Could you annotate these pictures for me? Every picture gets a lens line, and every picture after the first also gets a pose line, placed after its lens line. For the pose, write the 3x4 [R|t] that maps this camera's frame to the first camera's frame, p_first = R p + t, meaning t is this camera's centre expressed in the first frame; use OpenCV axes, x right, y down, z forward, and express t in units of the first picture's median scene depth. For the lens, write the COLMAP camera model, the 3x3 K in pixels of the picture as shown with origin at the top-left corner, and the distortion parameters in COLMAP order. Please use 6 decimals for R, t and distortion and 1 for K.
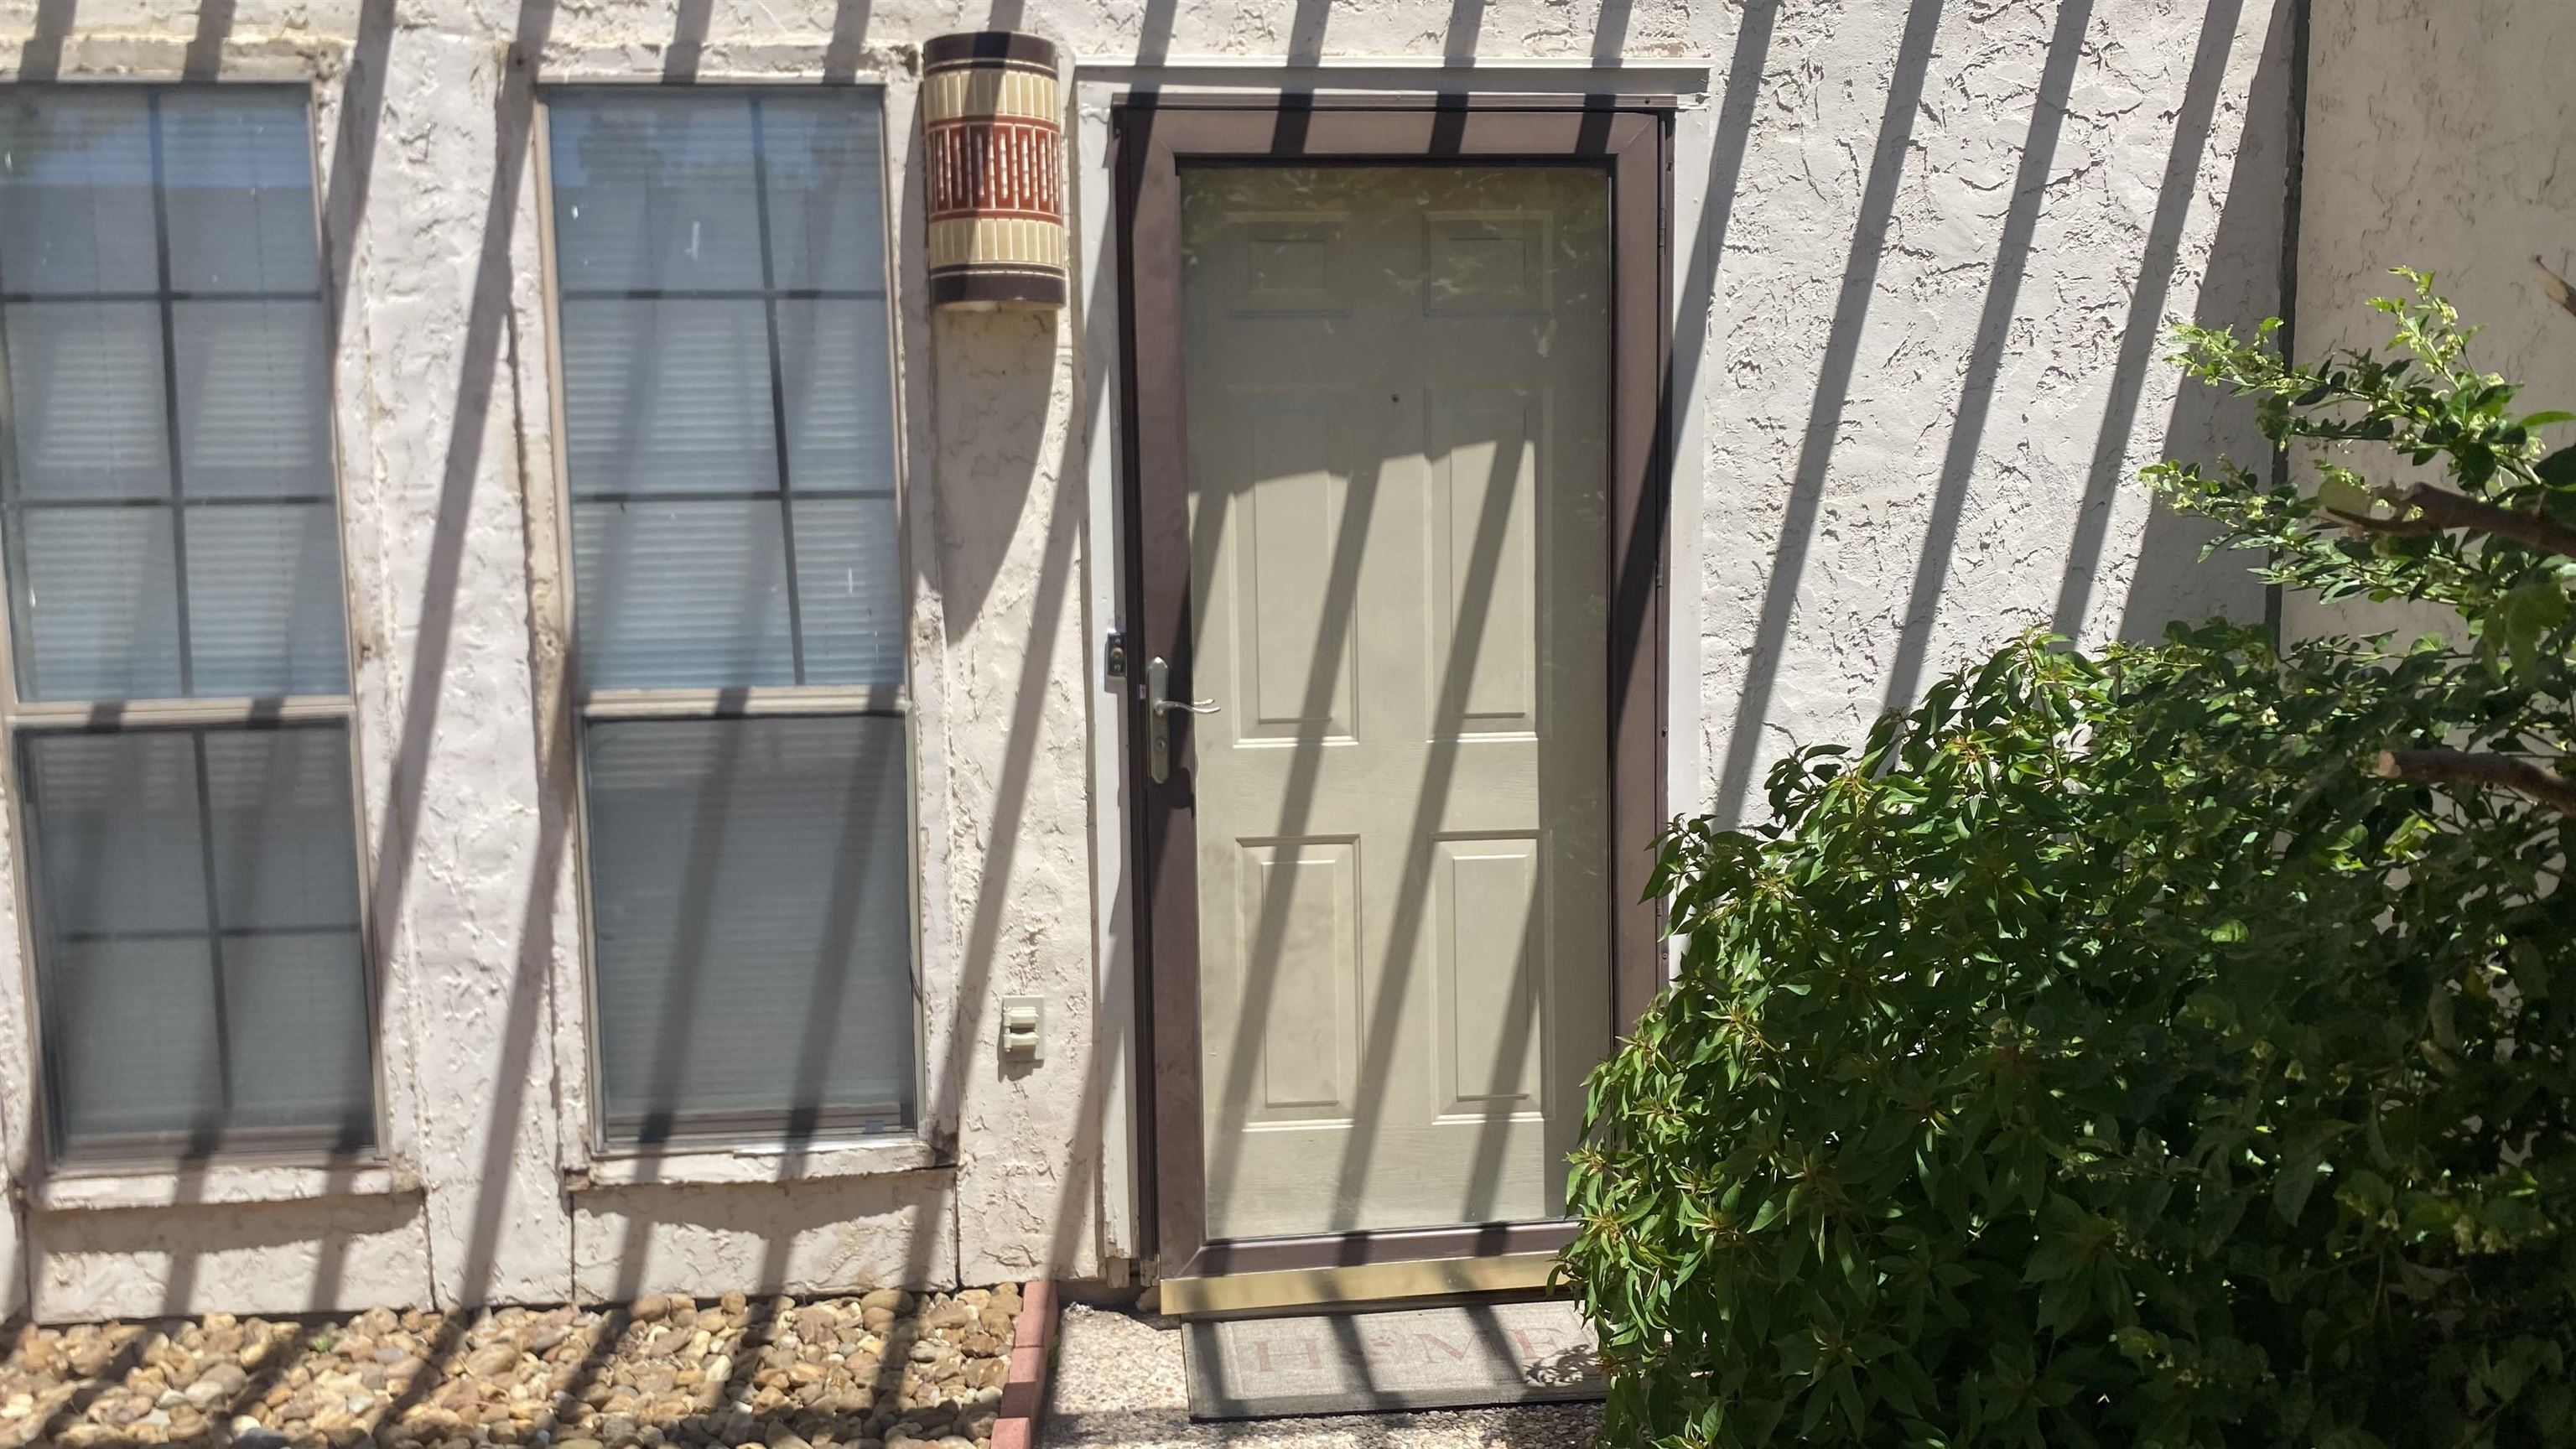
lens RADIAL K [[1946.5, 0, 1315.2], [0, 1946.5, 743.8], [0, 0, 1]] dist [0.044238, -0.058250]
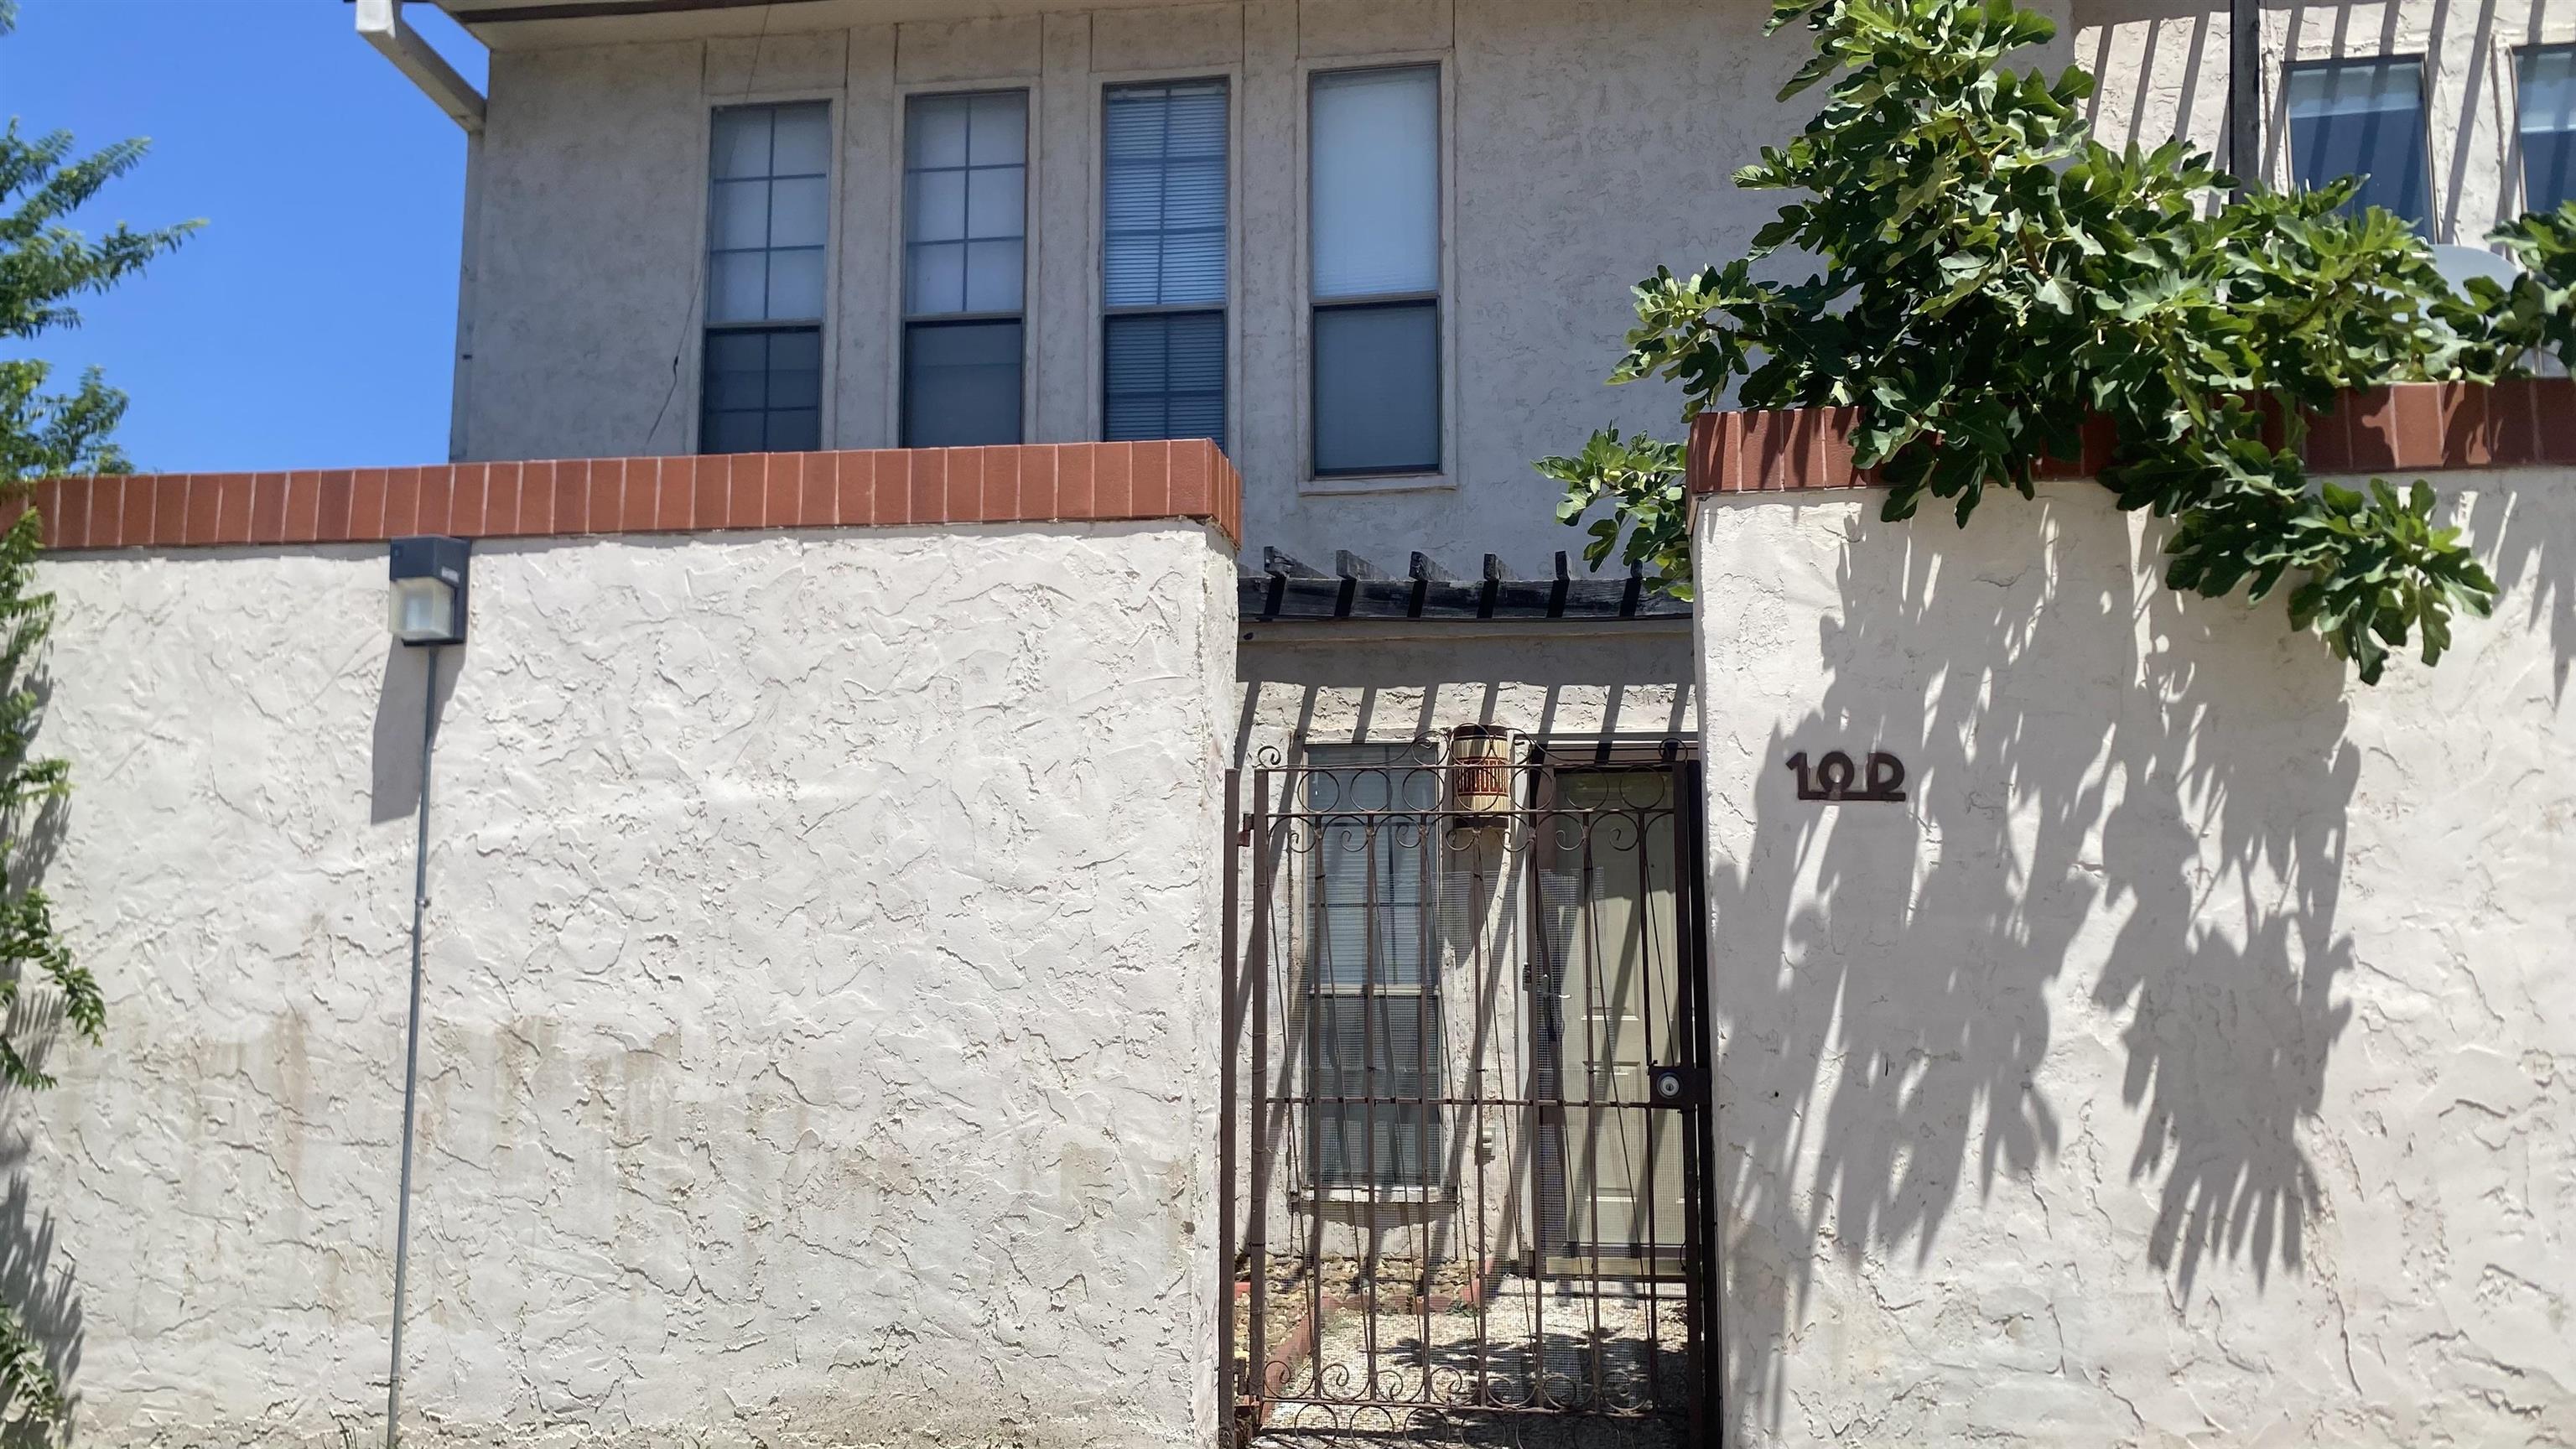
lens RADIAL K [[1946.5, 0, 1280.7], [0, 1946.5, 705.4], [0, 0, 1]] dist [0.044238, -0.058250]
pose [[0.968564, -0.014147, -0.248361, 0.201826], [-0.039836, 0.976677, -0.210986, 0.148877], [0.245554, 0.214247, 0.945411, -1.394574]]
